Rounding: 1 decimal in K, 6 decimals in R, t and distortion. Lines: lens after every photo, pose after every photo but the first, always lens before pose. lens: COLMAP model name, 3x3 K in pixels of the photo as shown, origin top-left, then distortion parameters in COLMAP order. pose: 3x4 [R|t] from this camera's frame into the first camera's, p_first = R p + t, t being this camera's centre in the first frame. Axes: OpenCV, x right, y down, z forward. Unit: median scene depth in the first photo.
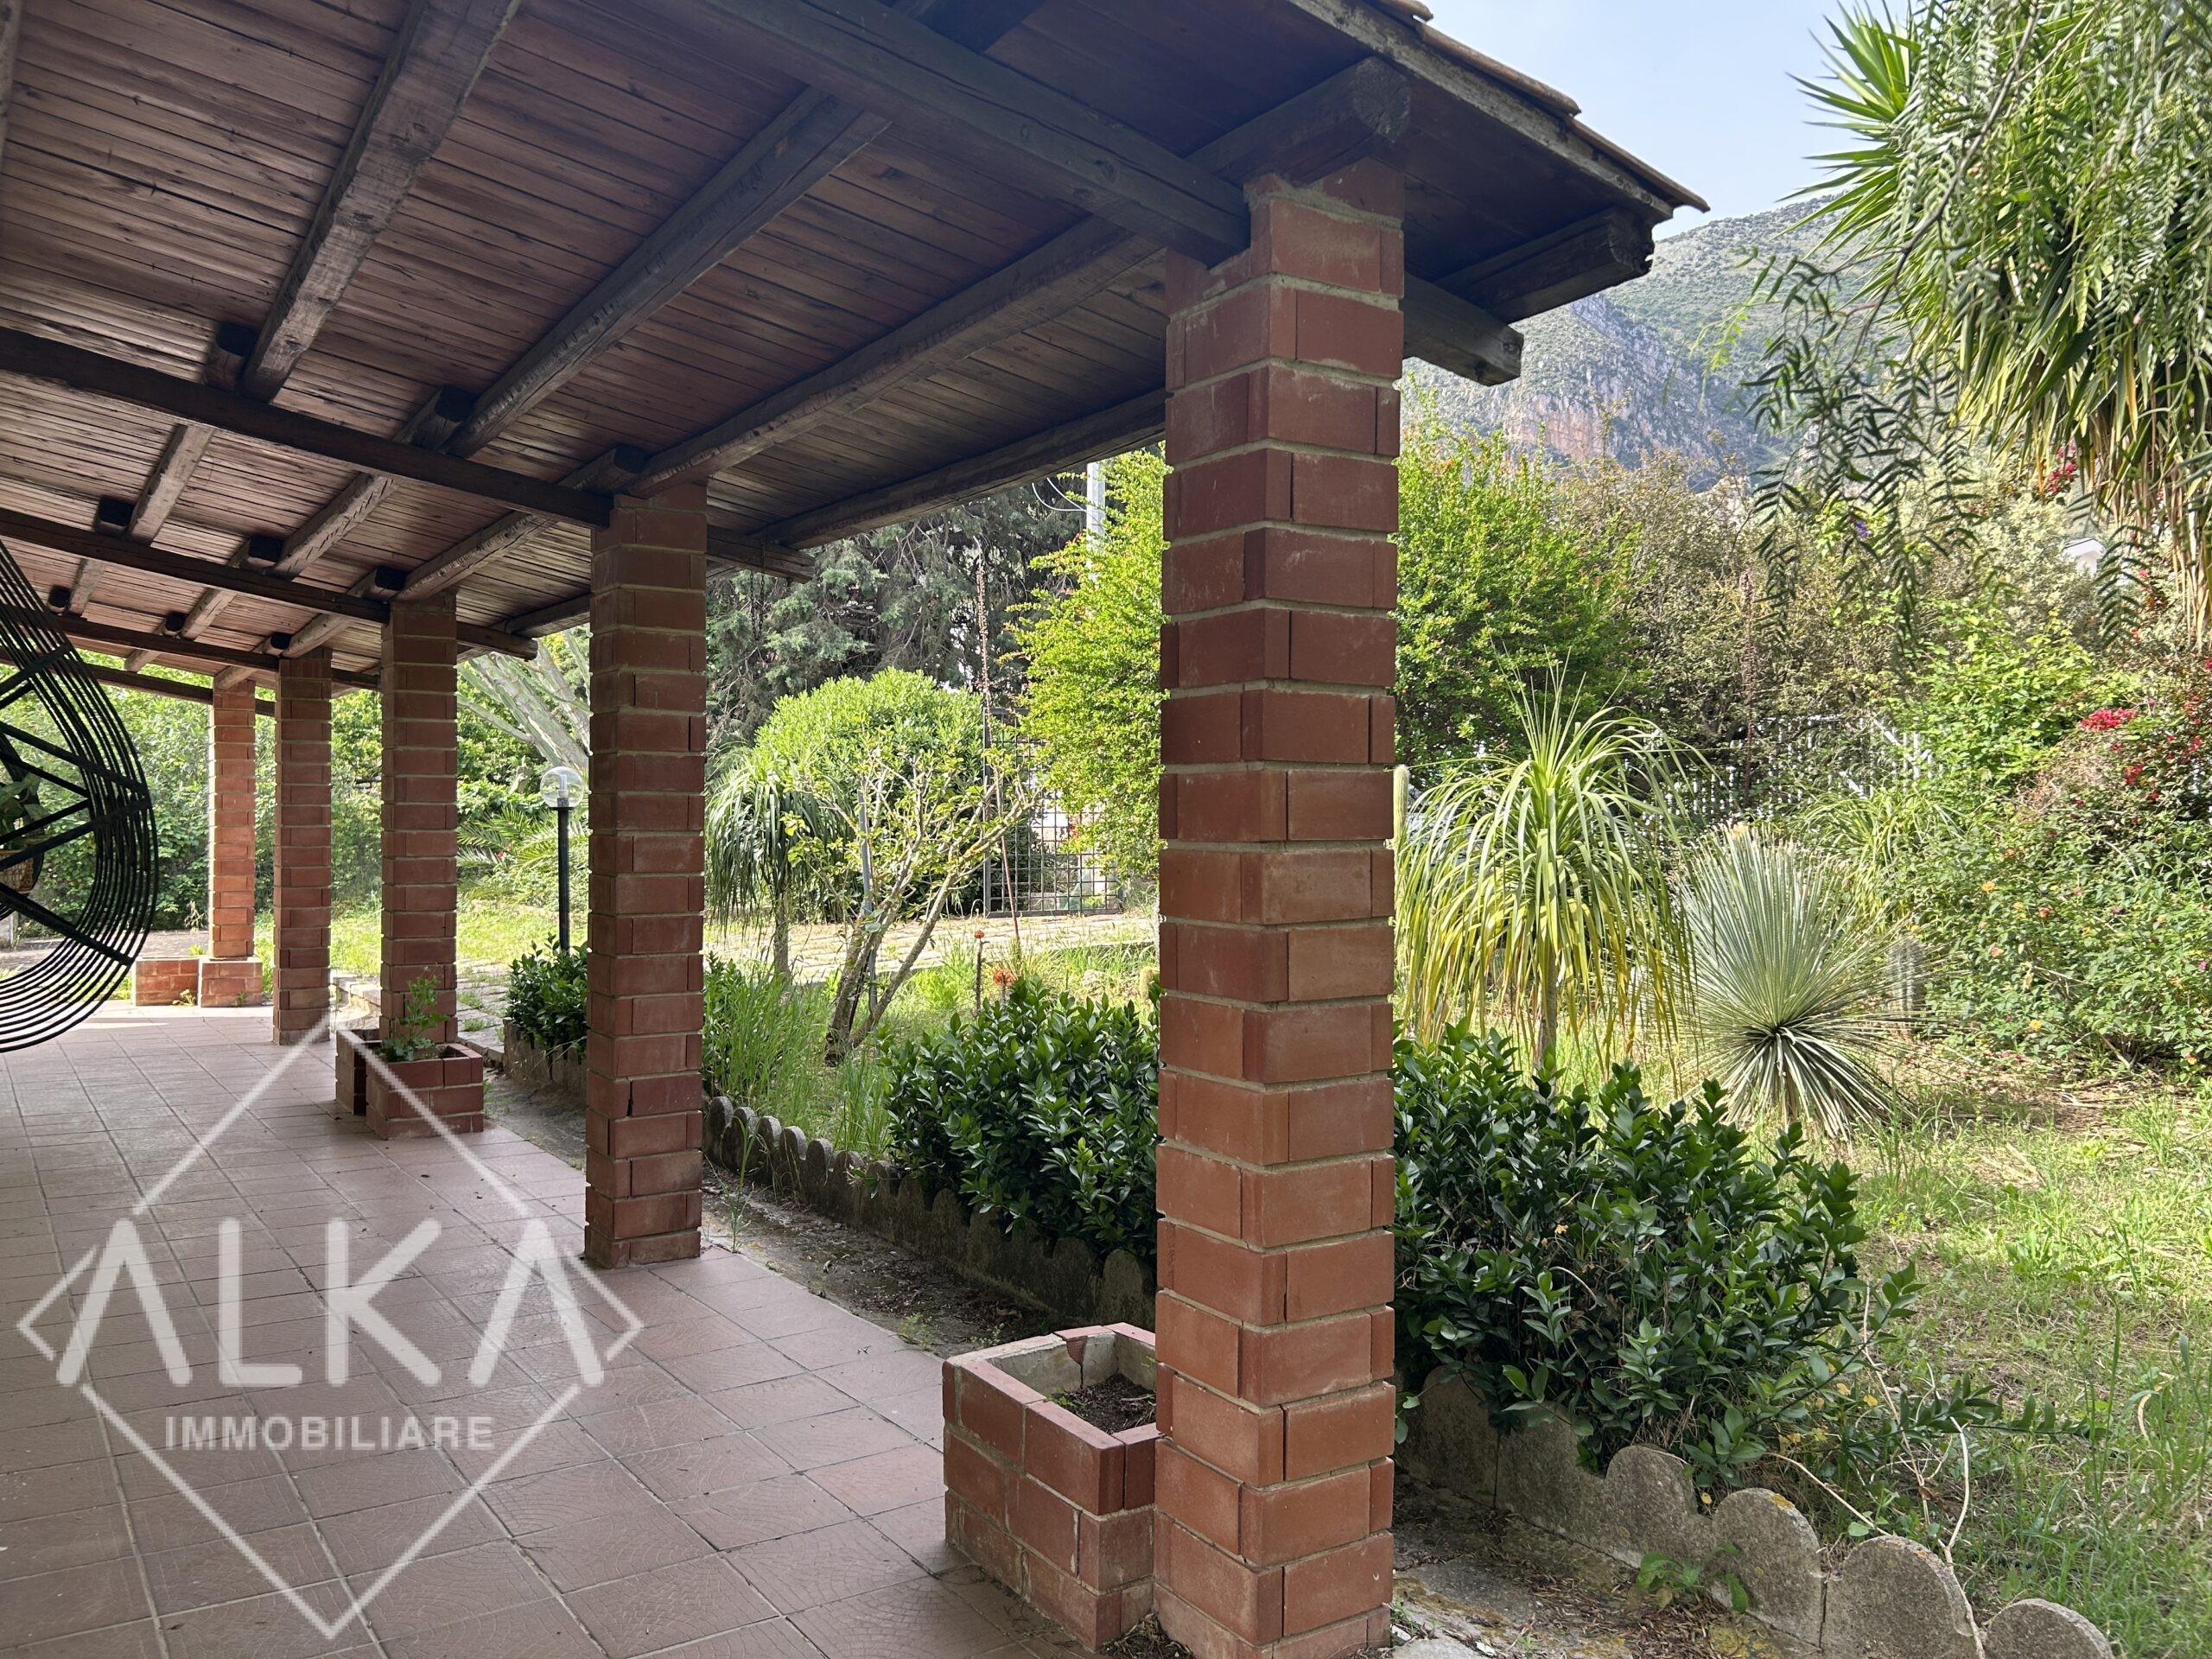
lens RADIAL K [[1716.4, 0, 1079.8], [0, 1716.4, 834.0], [0, 0, 1]] dist [0.012266, -0.008755]
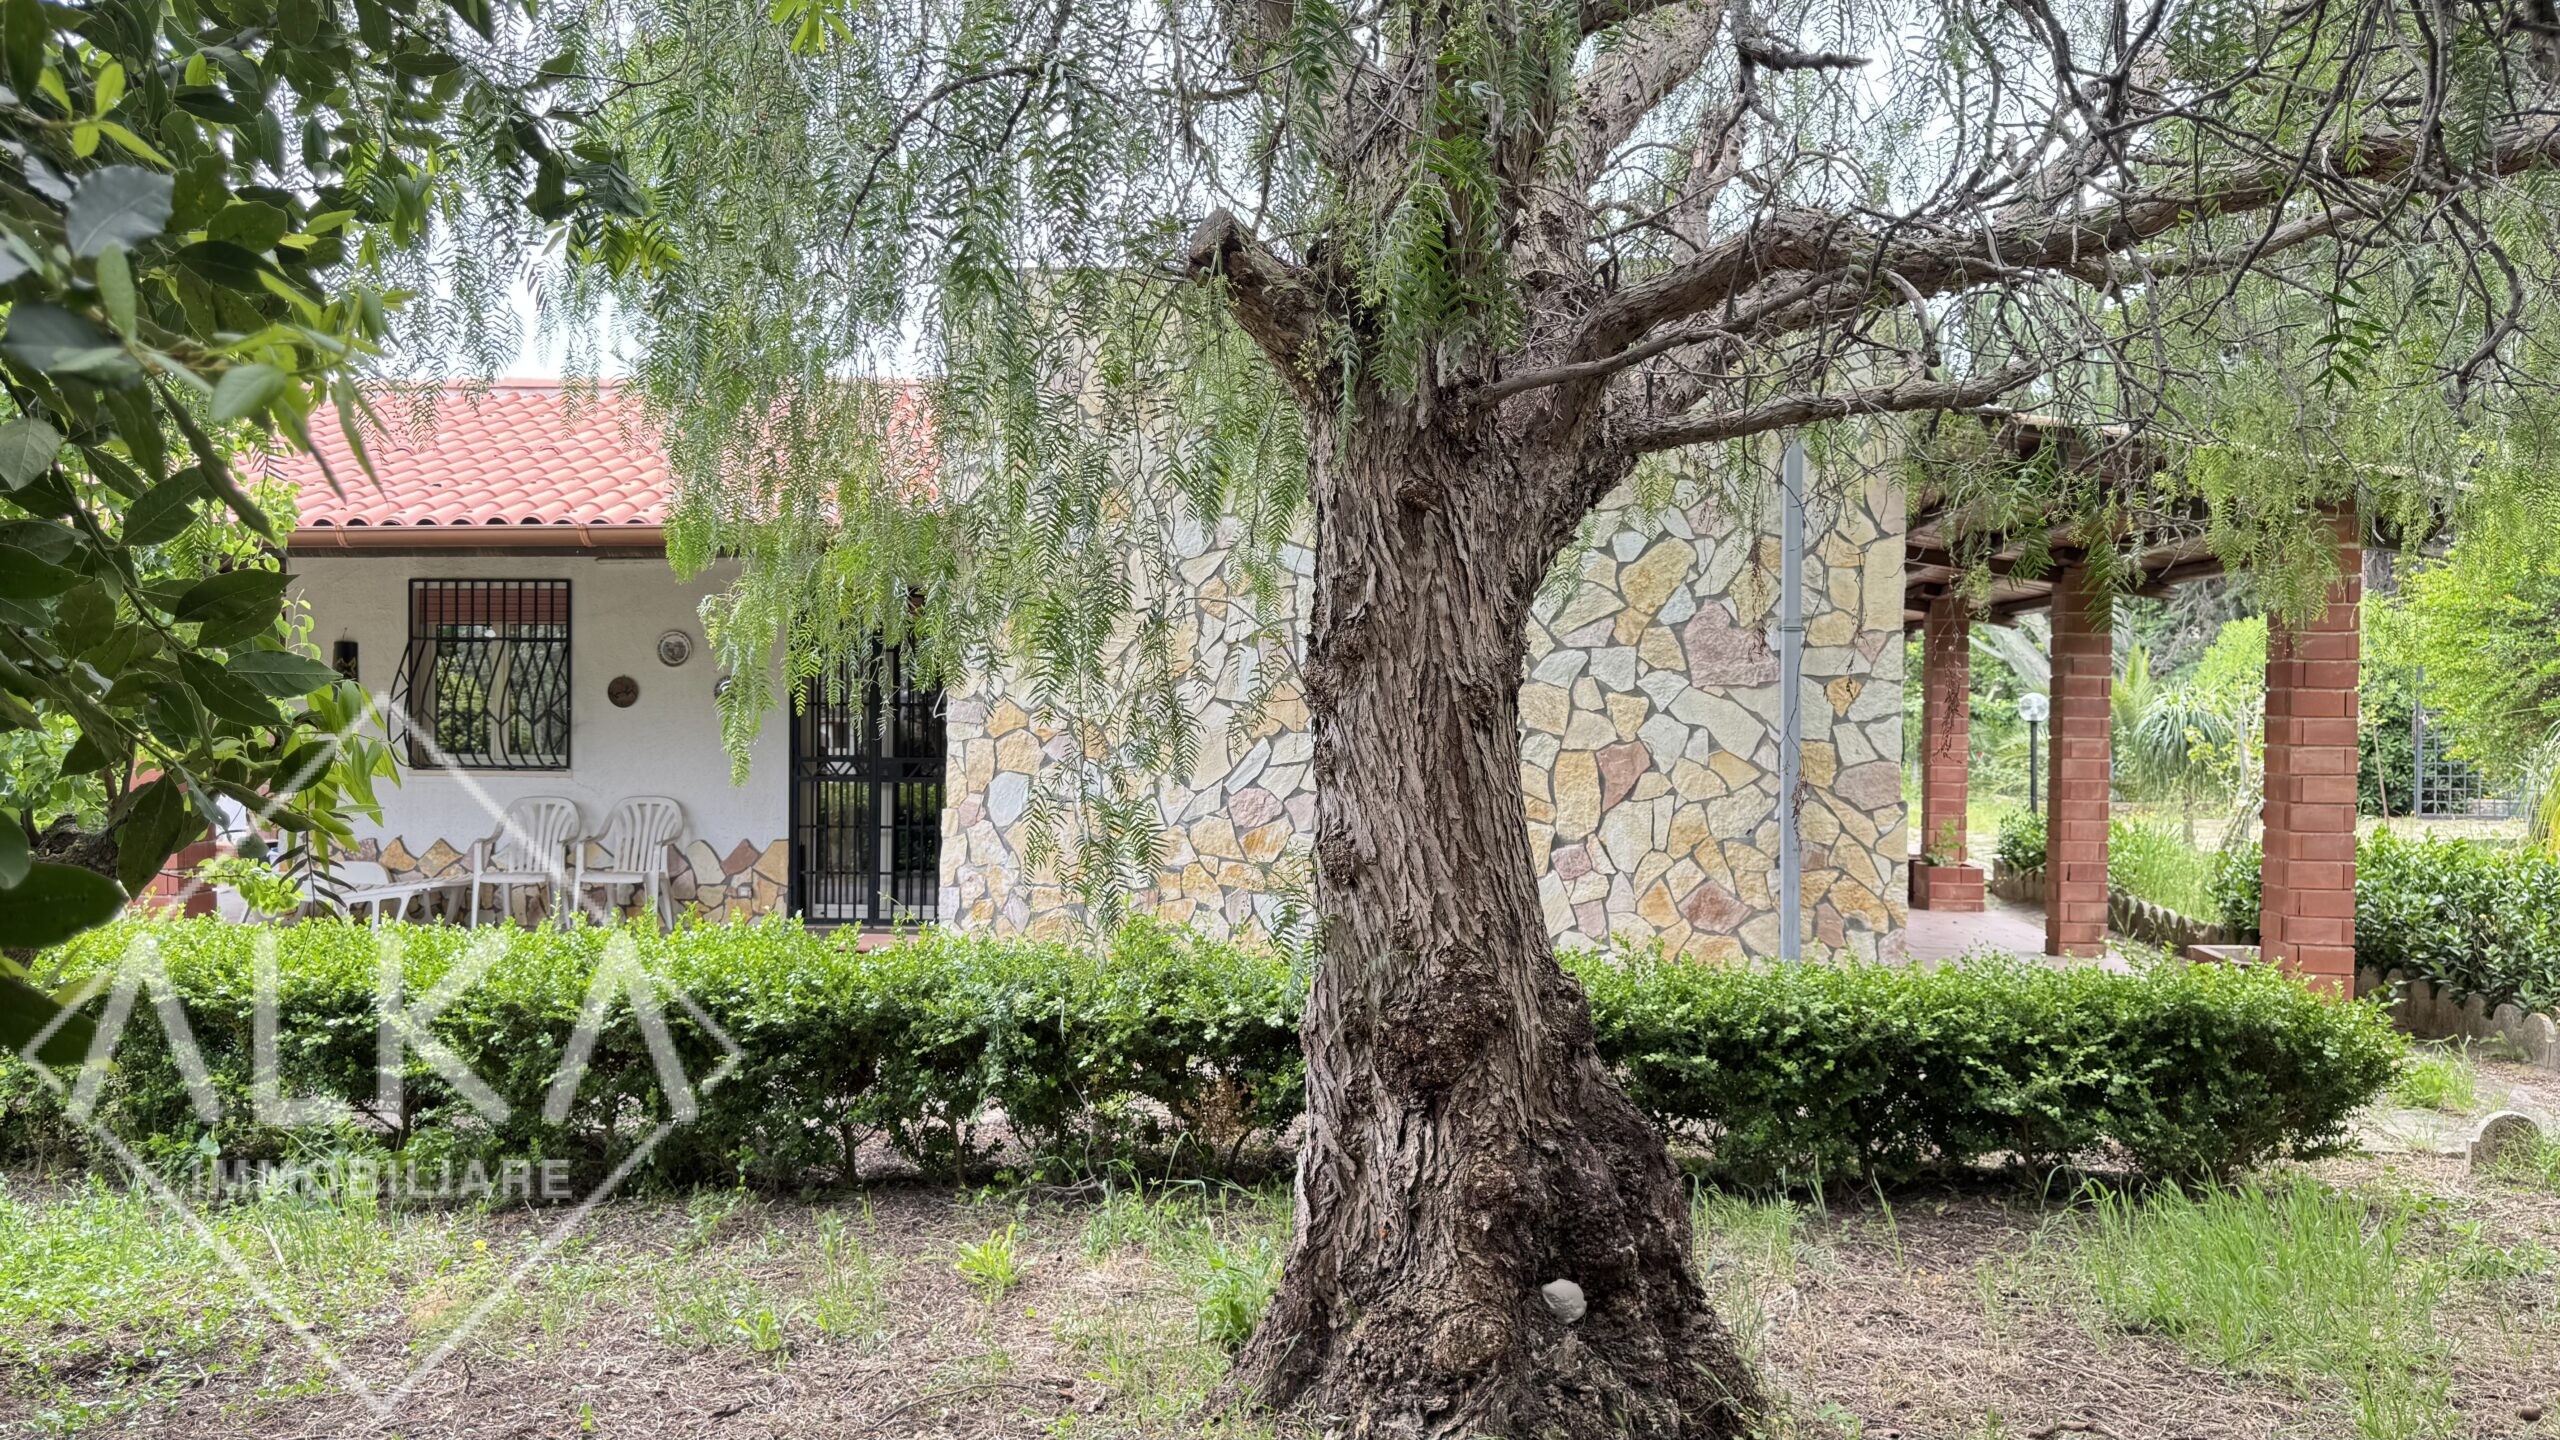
lens RADIAL K [[1856.1, 0, 1280.0], [0, 1856.1, 720.0], [0, 0, 1]] dist [0.115013, -0.162130]
pose [[0.781969, 0.000260, -0.623317, 0.228068], [-0.003599, 0.999985, -0.004097, -0.007876], [0.623307, 0.005447, 0.781958, -0.756828]]
